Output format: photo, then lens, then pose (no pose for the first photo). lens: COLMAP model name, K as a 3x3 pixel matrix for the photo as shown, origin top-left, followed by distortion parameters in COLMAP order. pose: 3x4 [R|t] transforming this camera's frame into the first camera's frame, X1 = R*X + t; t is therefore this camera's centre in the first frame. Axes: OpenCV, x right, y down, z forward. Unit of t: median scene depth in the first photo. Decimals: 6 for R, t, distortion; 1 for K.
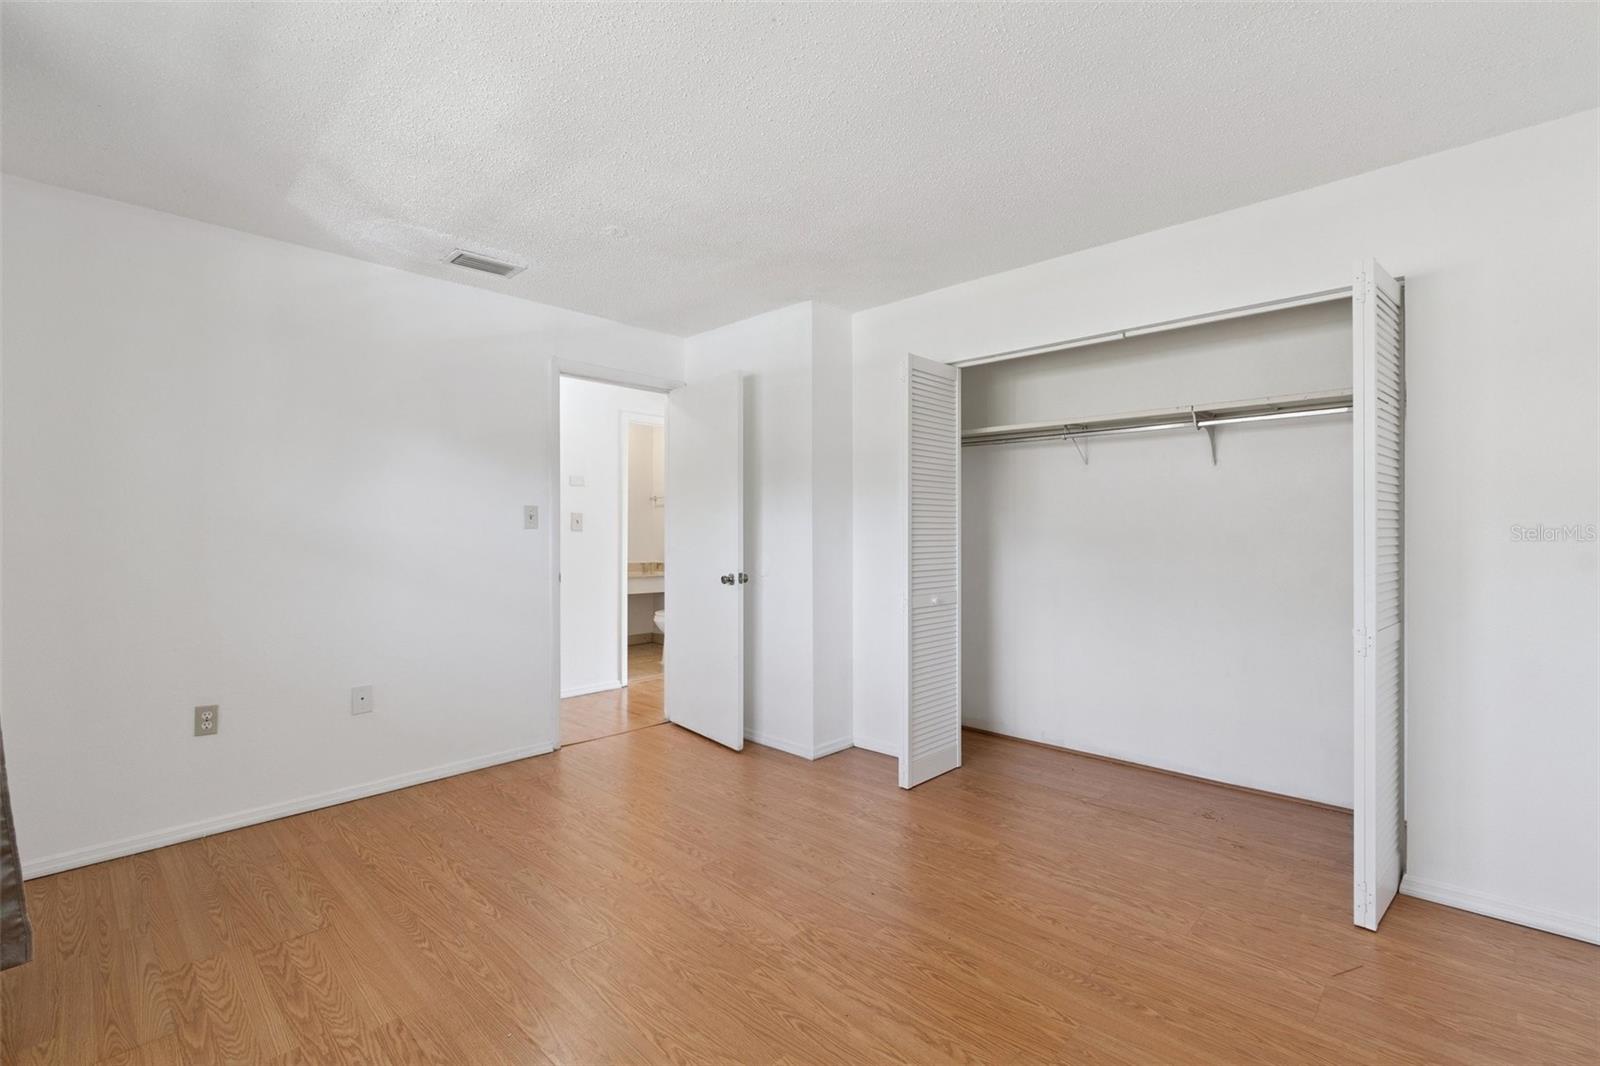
lens RADIAL K [[719.5, 0, 799.6], [0, 719.5, 531.9], [0, 0, 1]] dist [-0.001561, -0.000341]
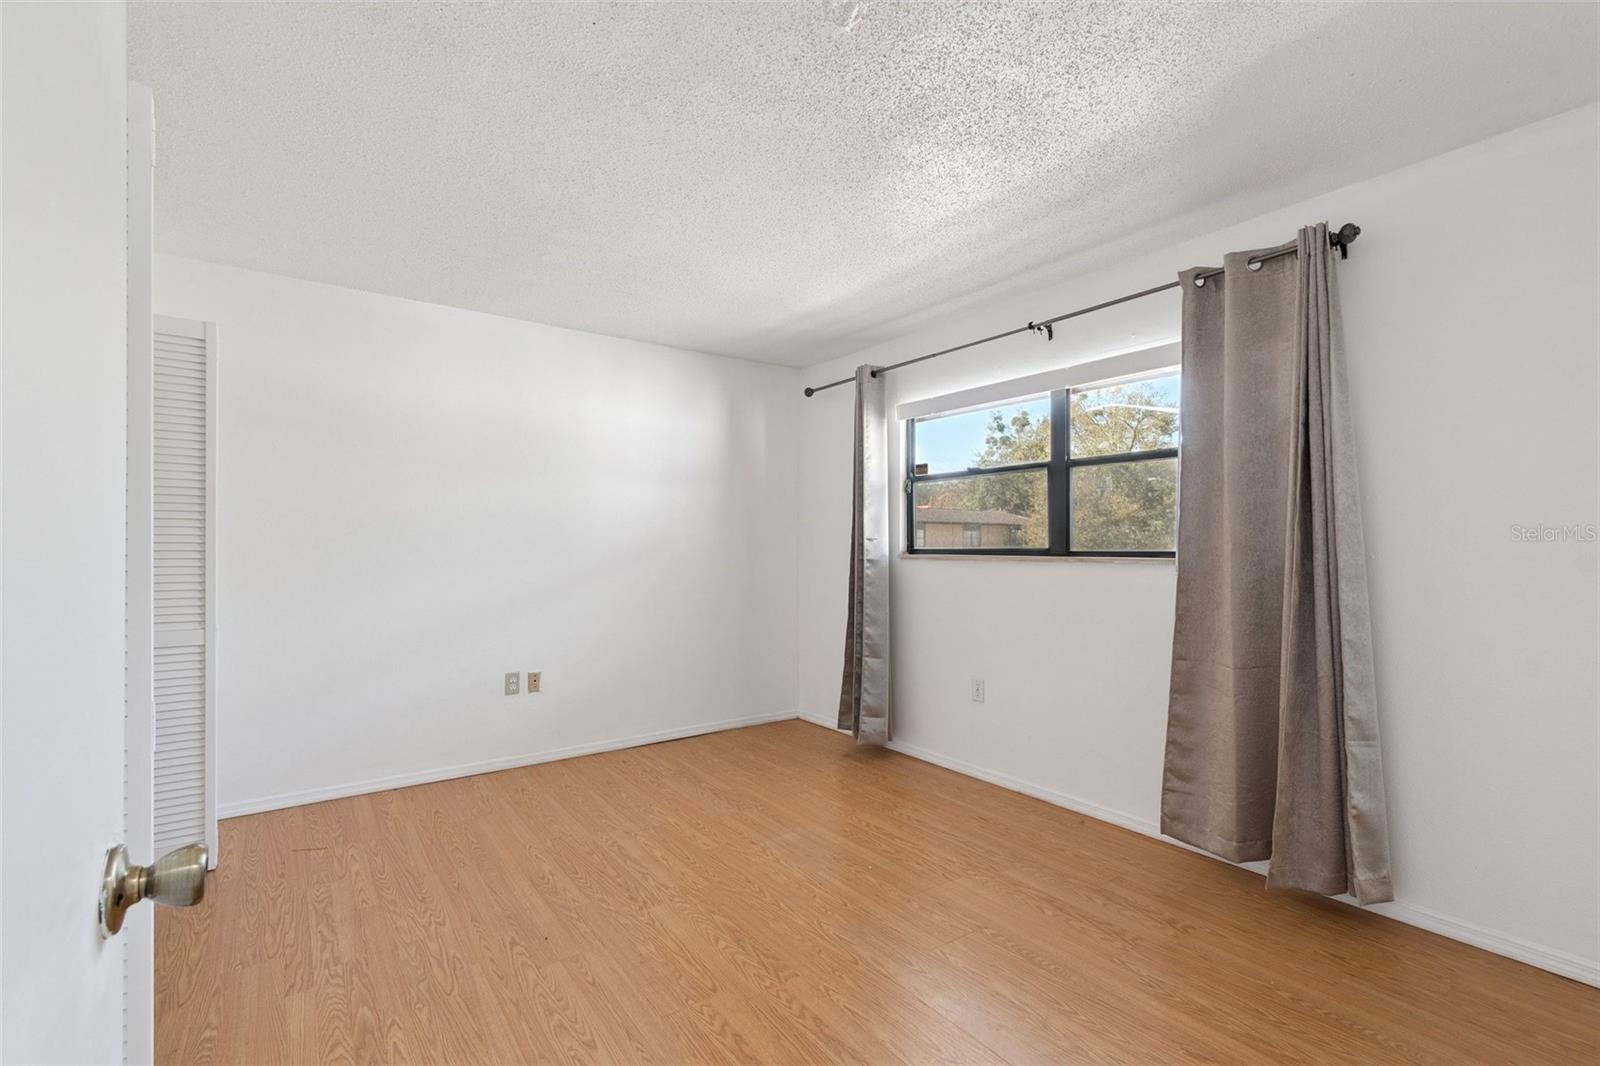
lens RADIAL K [[719.5, 0, 800.7], [0, 719.5, 537.1], [0, 0, 1]] dist [-0.001561, -0.000341]
pose [[-0.984366, -0.000286, 0.176134, -0.409265], [-0.001324, 0.999982, -0.005774, -0.008304], [-0.176130, -0.005917, -0.984349, 1.984463]]
